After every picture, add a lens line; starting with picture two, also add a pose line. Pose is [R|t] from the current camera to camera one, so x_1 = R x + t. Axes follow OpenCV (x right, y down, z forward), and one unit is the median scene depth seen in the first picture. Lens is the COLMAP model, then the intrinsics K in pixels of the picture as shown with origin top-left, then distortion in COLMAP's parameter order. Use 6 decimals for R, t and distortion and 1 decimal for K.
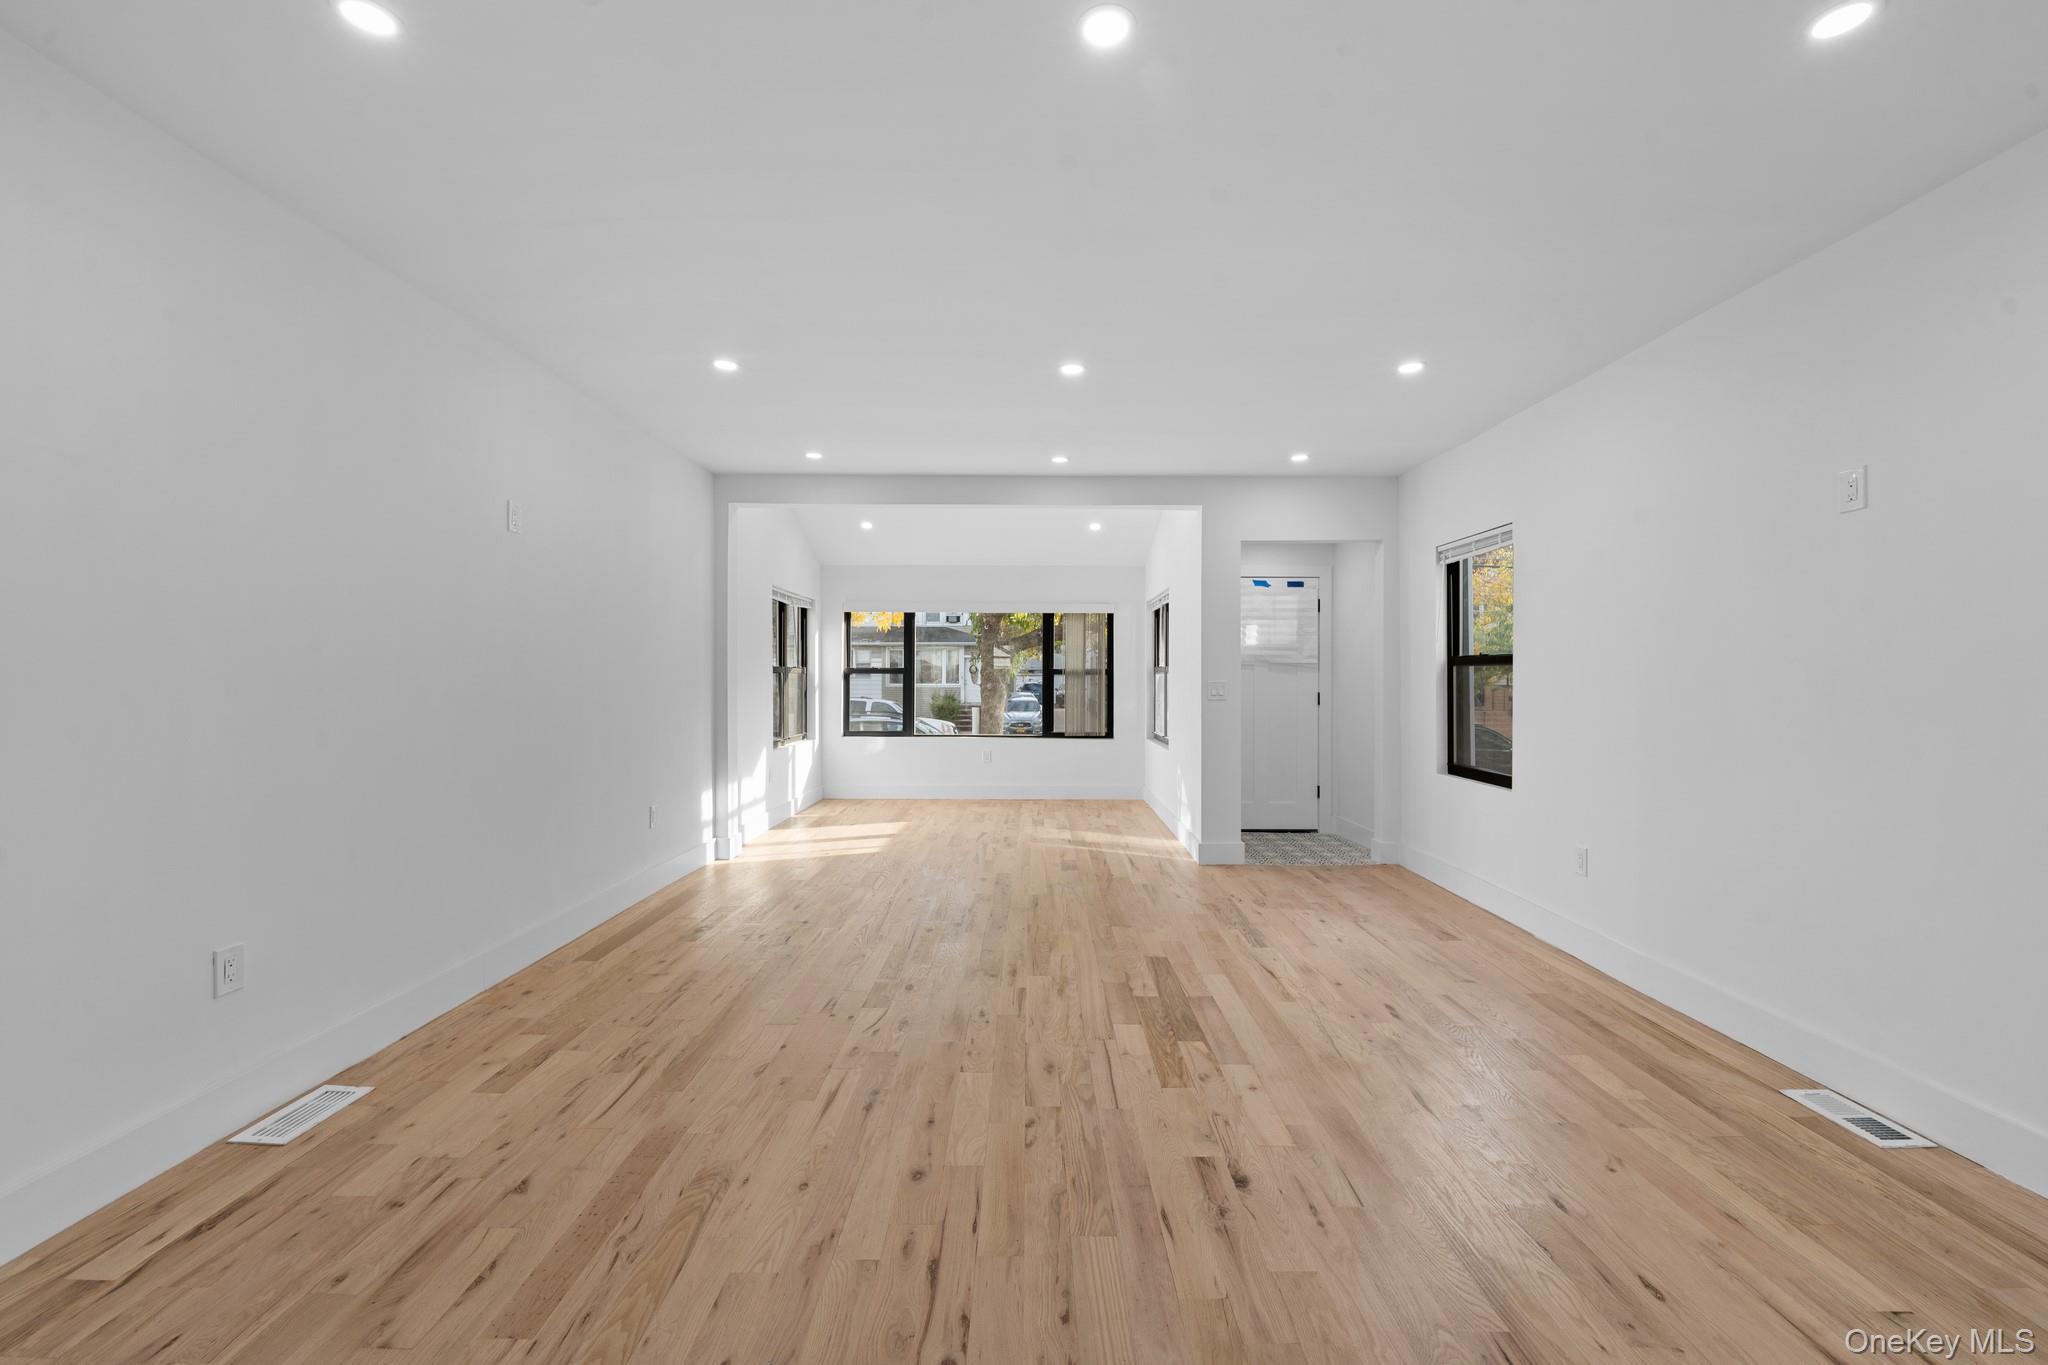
lens RADIAL K [[829.1, 0, 1024.0], [0, 829.1, 682.5], [0, 0, 1]] dist [-0.001168, -0.000269]
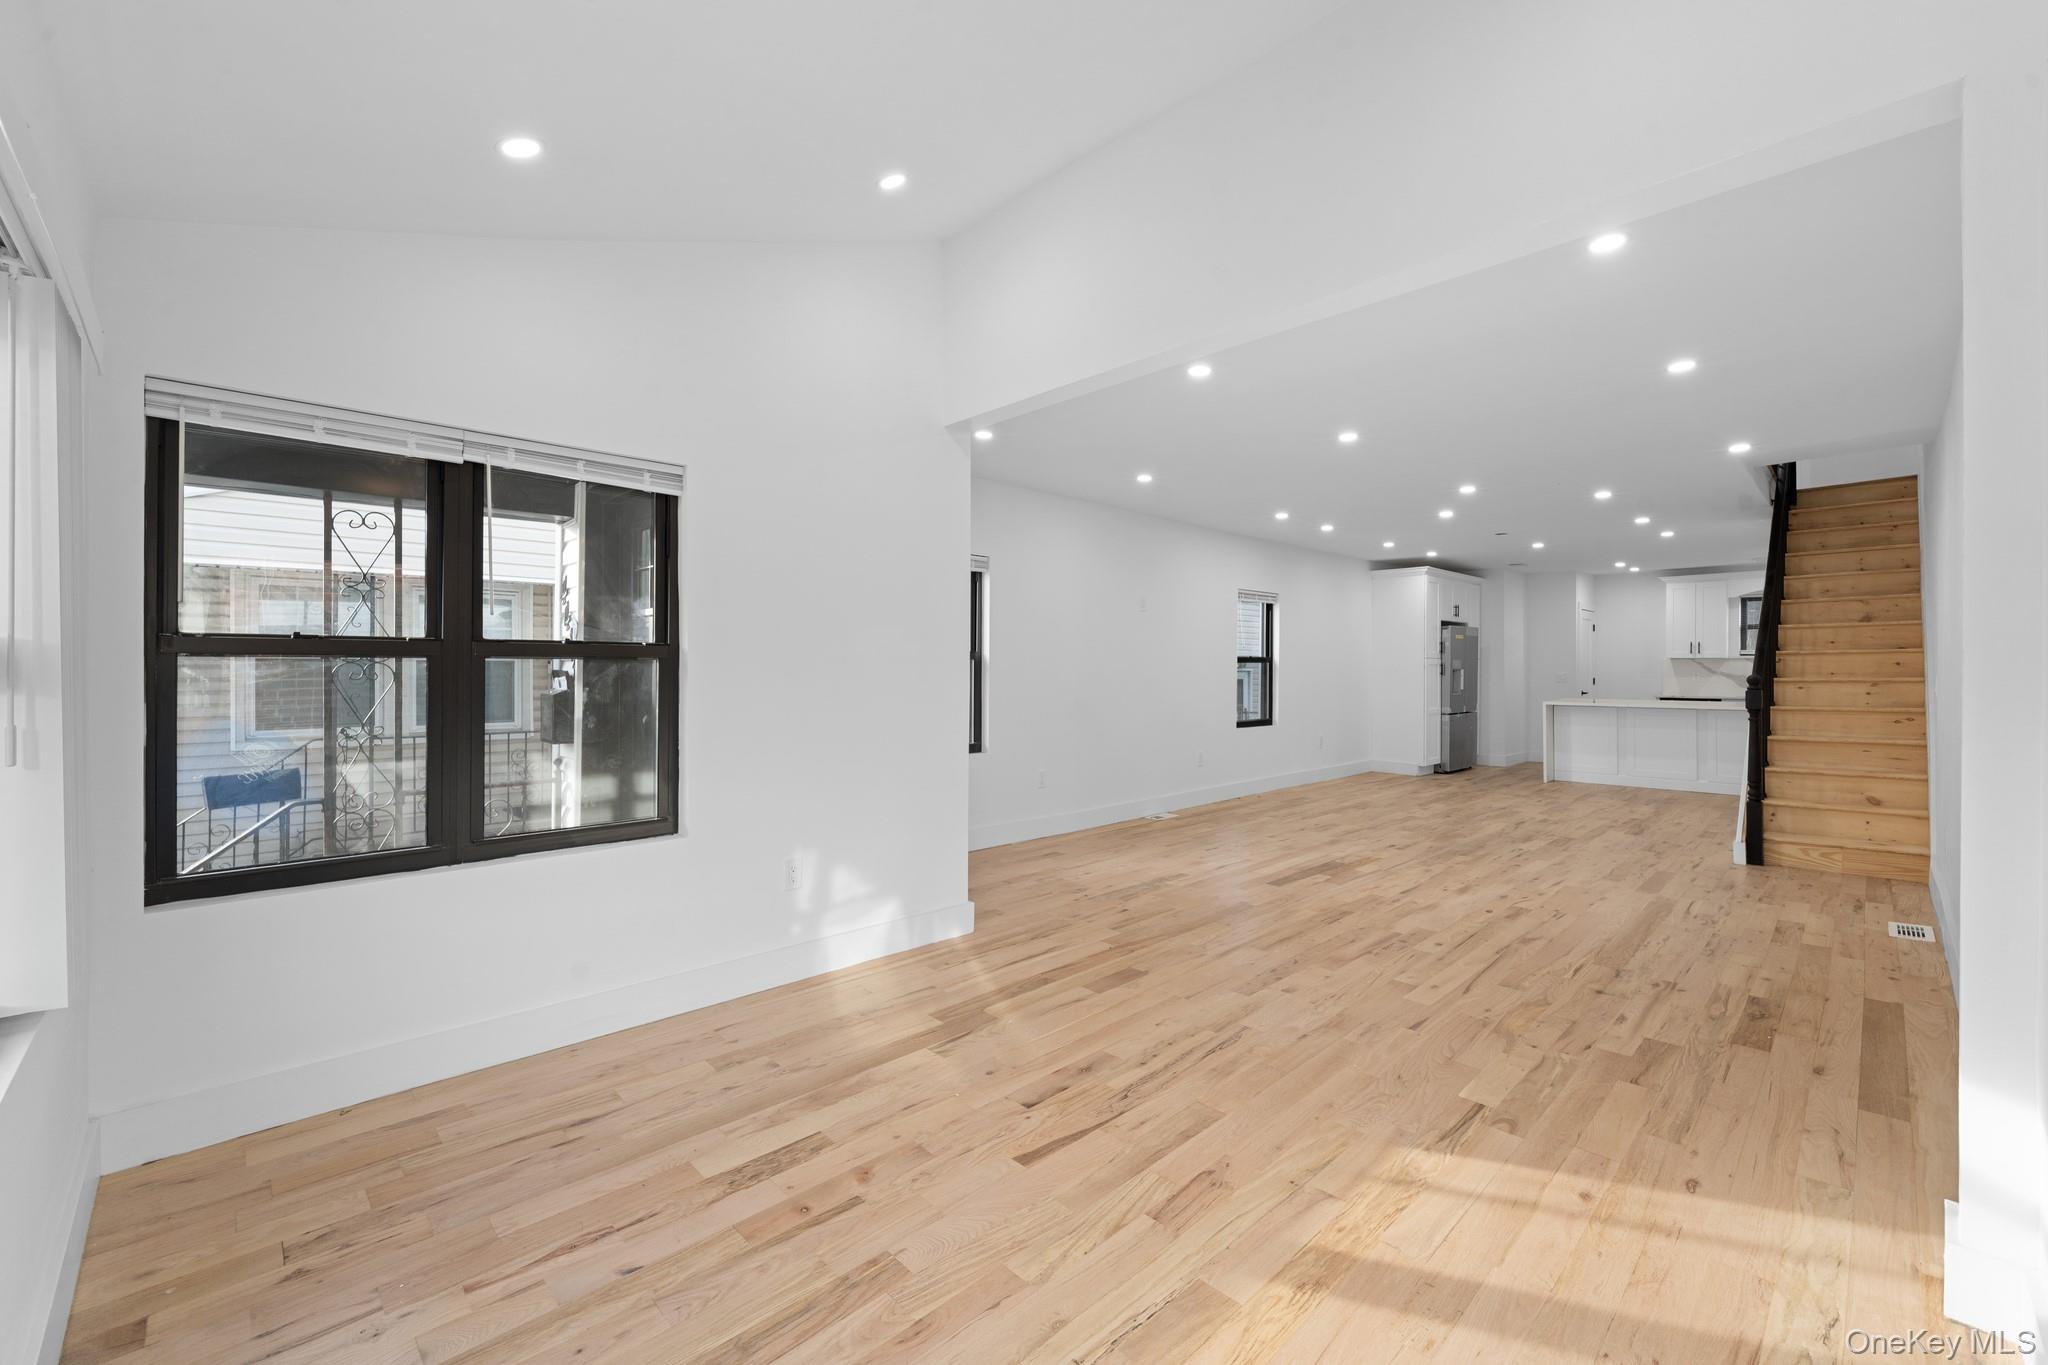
lens RADIAL K [[829.1, 0, 1024.0], [0, 829.1, 682.5], [0, 0, 1]] dist [-0.001168, -0.000269]
pose [[-0.700790, -0.016227, 0.713183, -0.435116], [0.001809, 0.999698, 0.024524, -0.020616], [-0.713366, 0.018476, -0.700548, 1.922122]]
